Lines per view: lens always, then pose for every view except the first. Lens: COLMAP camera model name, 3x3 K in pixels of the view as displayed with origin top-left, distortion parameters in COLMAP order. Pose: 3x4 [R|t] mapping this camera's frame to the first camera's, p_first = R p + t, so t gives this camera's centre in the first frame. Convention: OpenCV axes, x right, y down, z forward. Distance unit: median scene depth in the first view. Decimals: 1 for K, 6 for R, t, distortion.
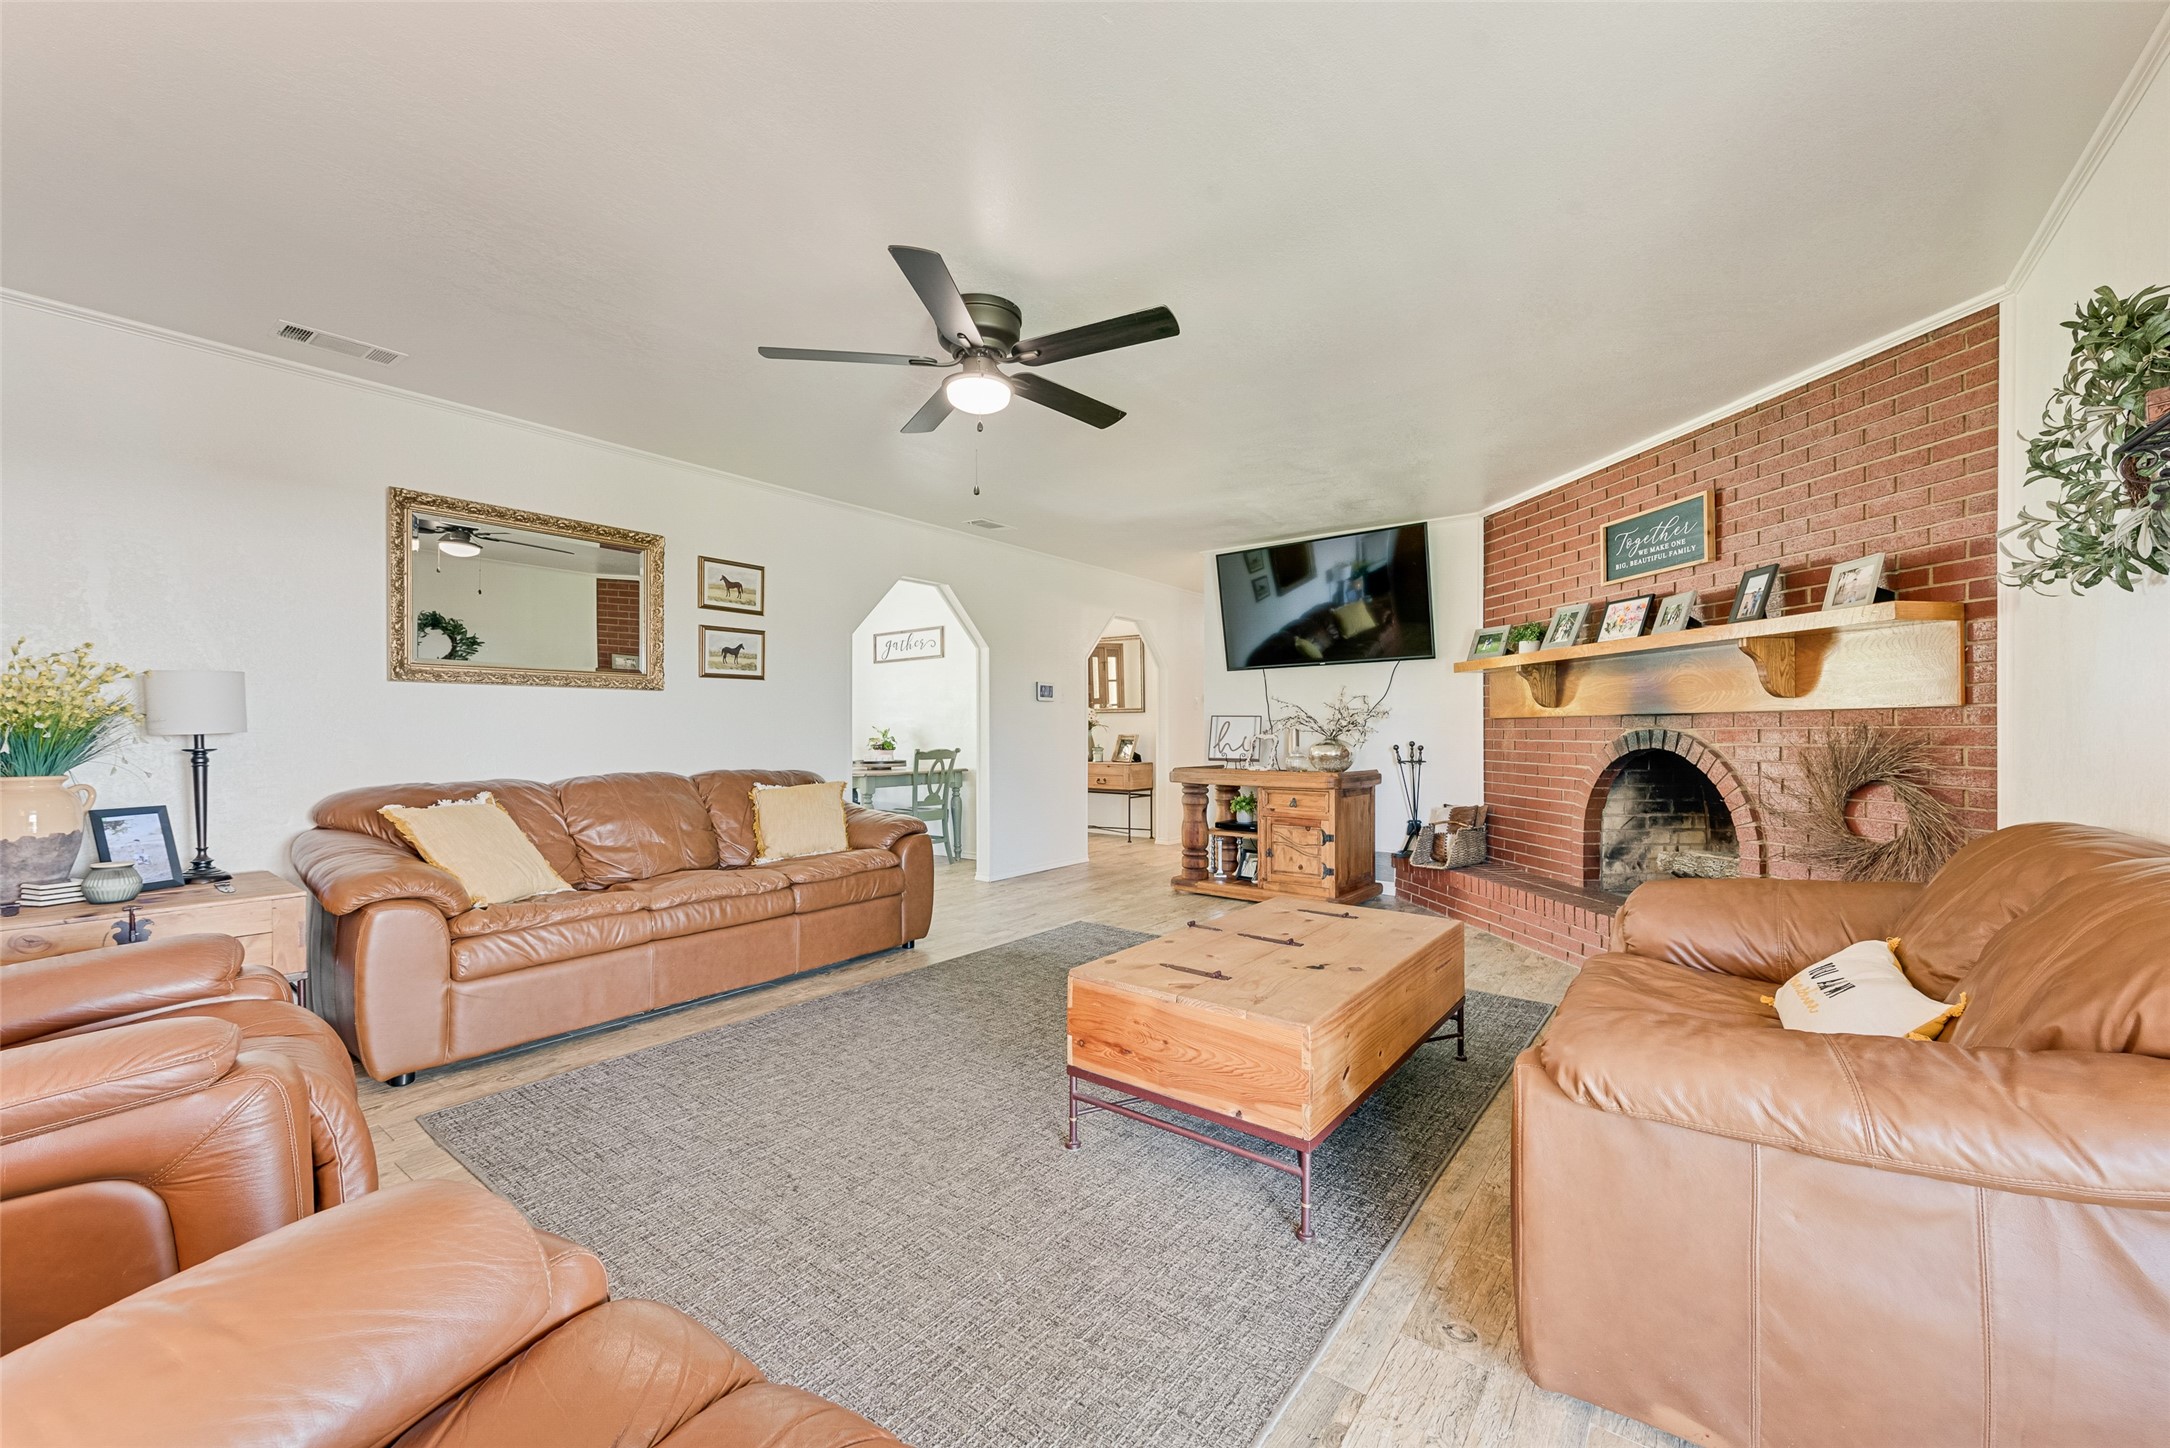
lens RADIAL K [[862.9, 0, 1080.1], [0, 862.9, 732.9], [0, 0, 1]] dist [0.015276, -0.000233]
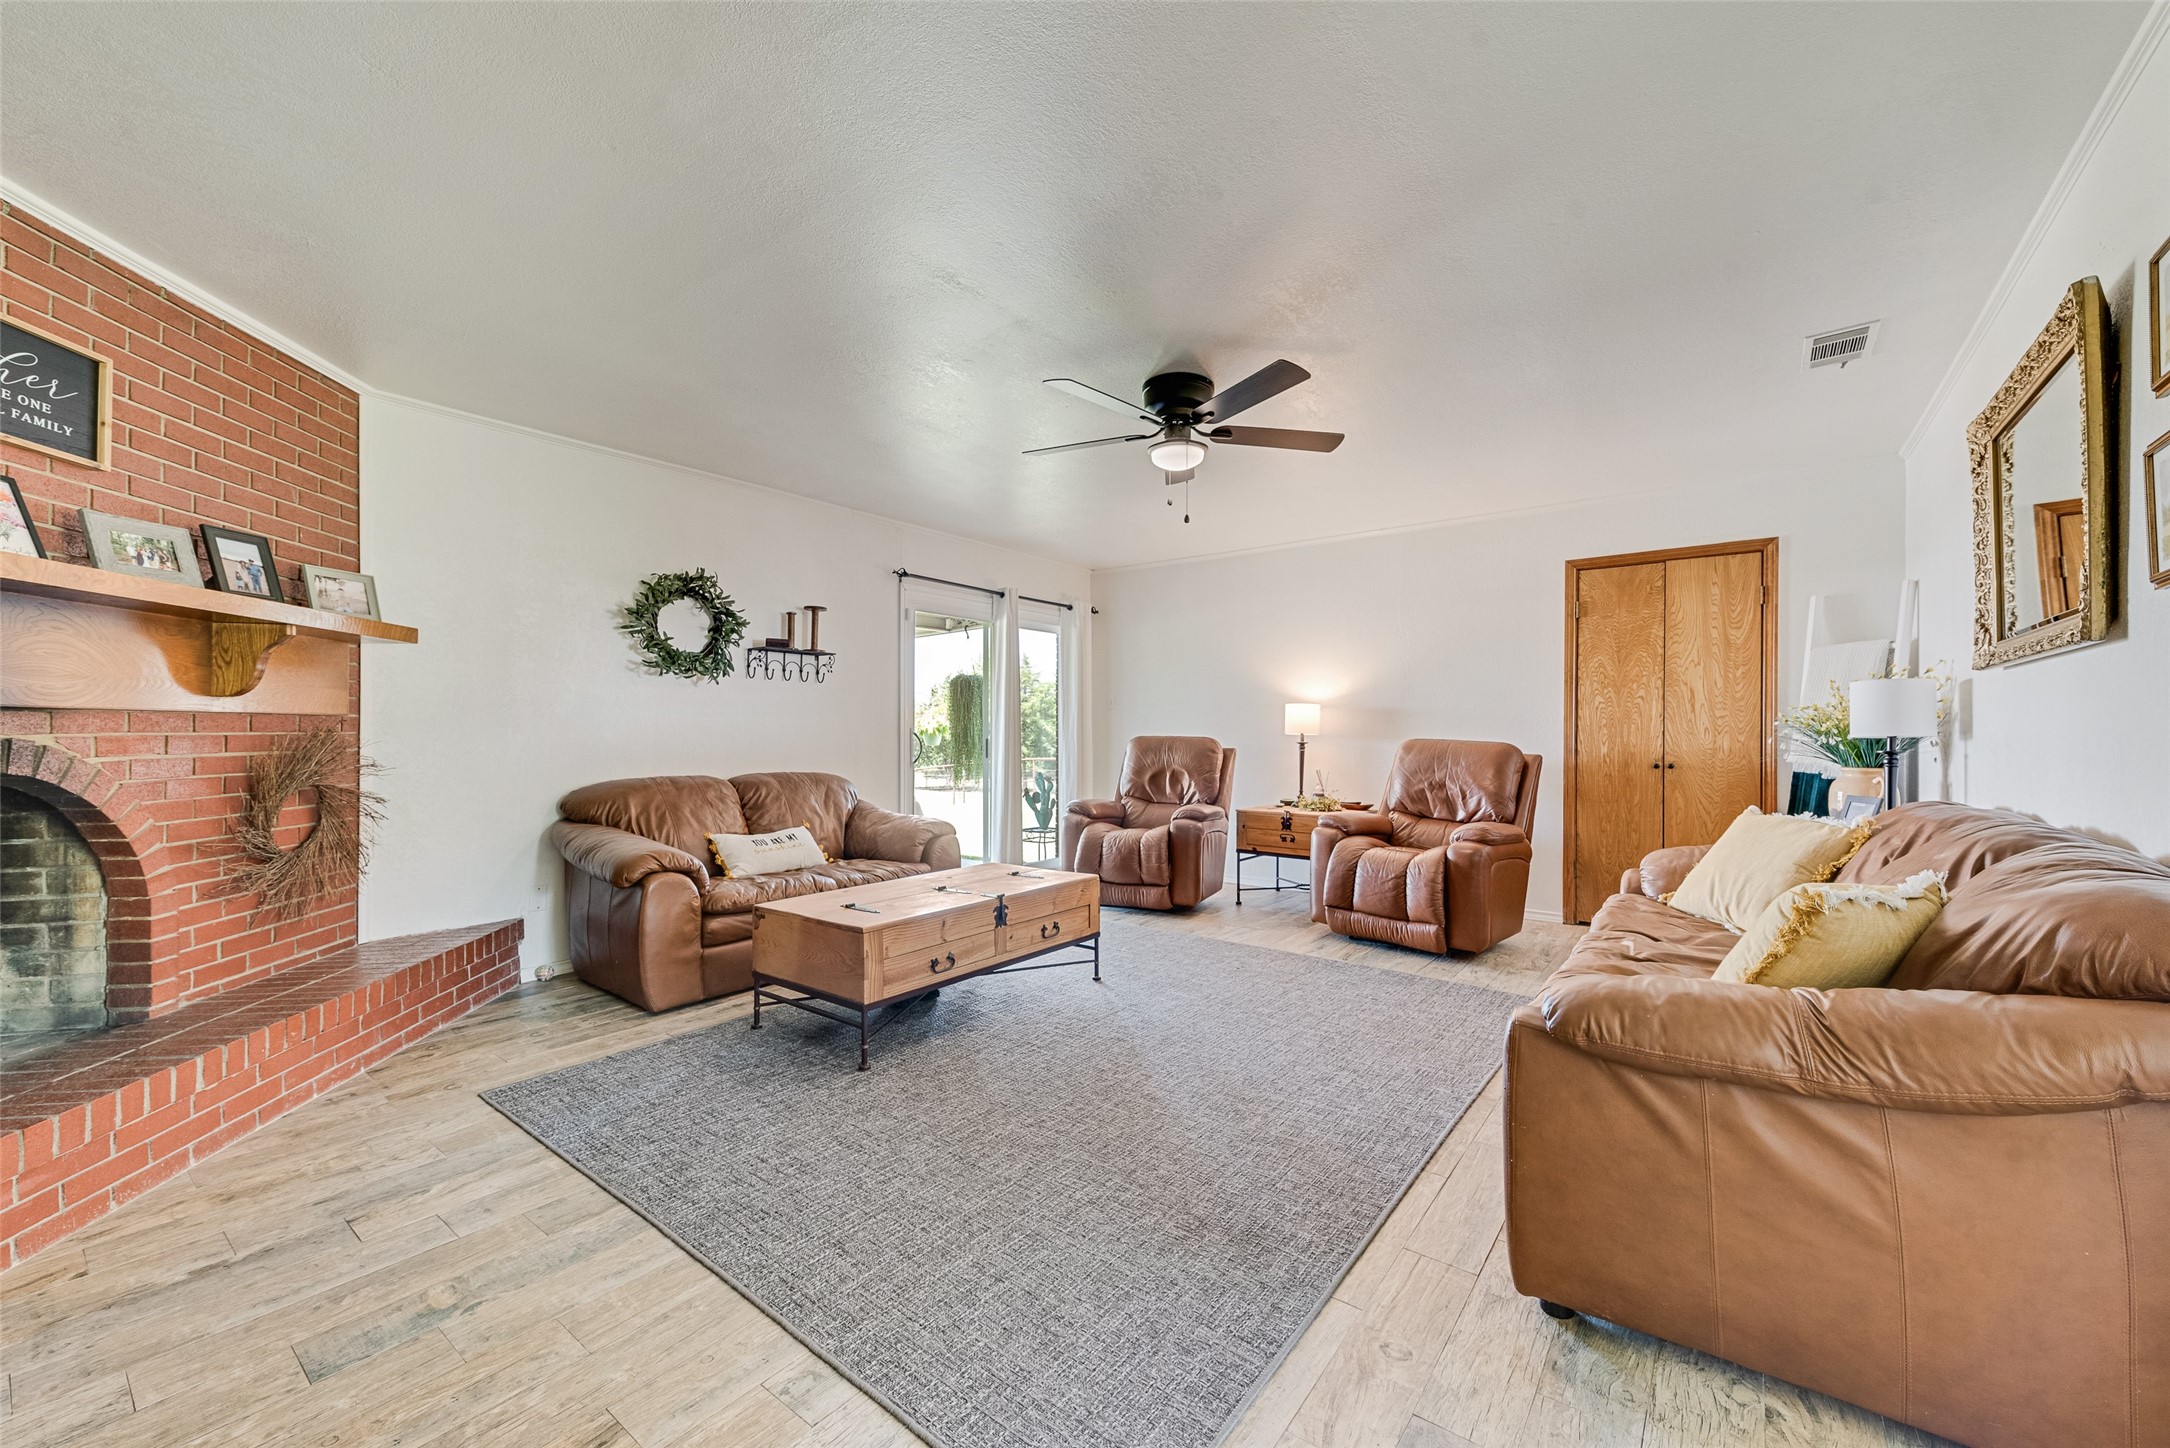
lens RADIAL K [[862.9, 0, 1080.1], [0, 862.9, 732.9], [0, 0, 1]] dist [0.015276, -0.000233]
pose [[-0.999984, -0.005344, 0.001812, 0.013516], [-0.005337, 0.999979, 0.003657, -0.013449], [-0.001831, 0.003647, -0.999992, 1.661779]]
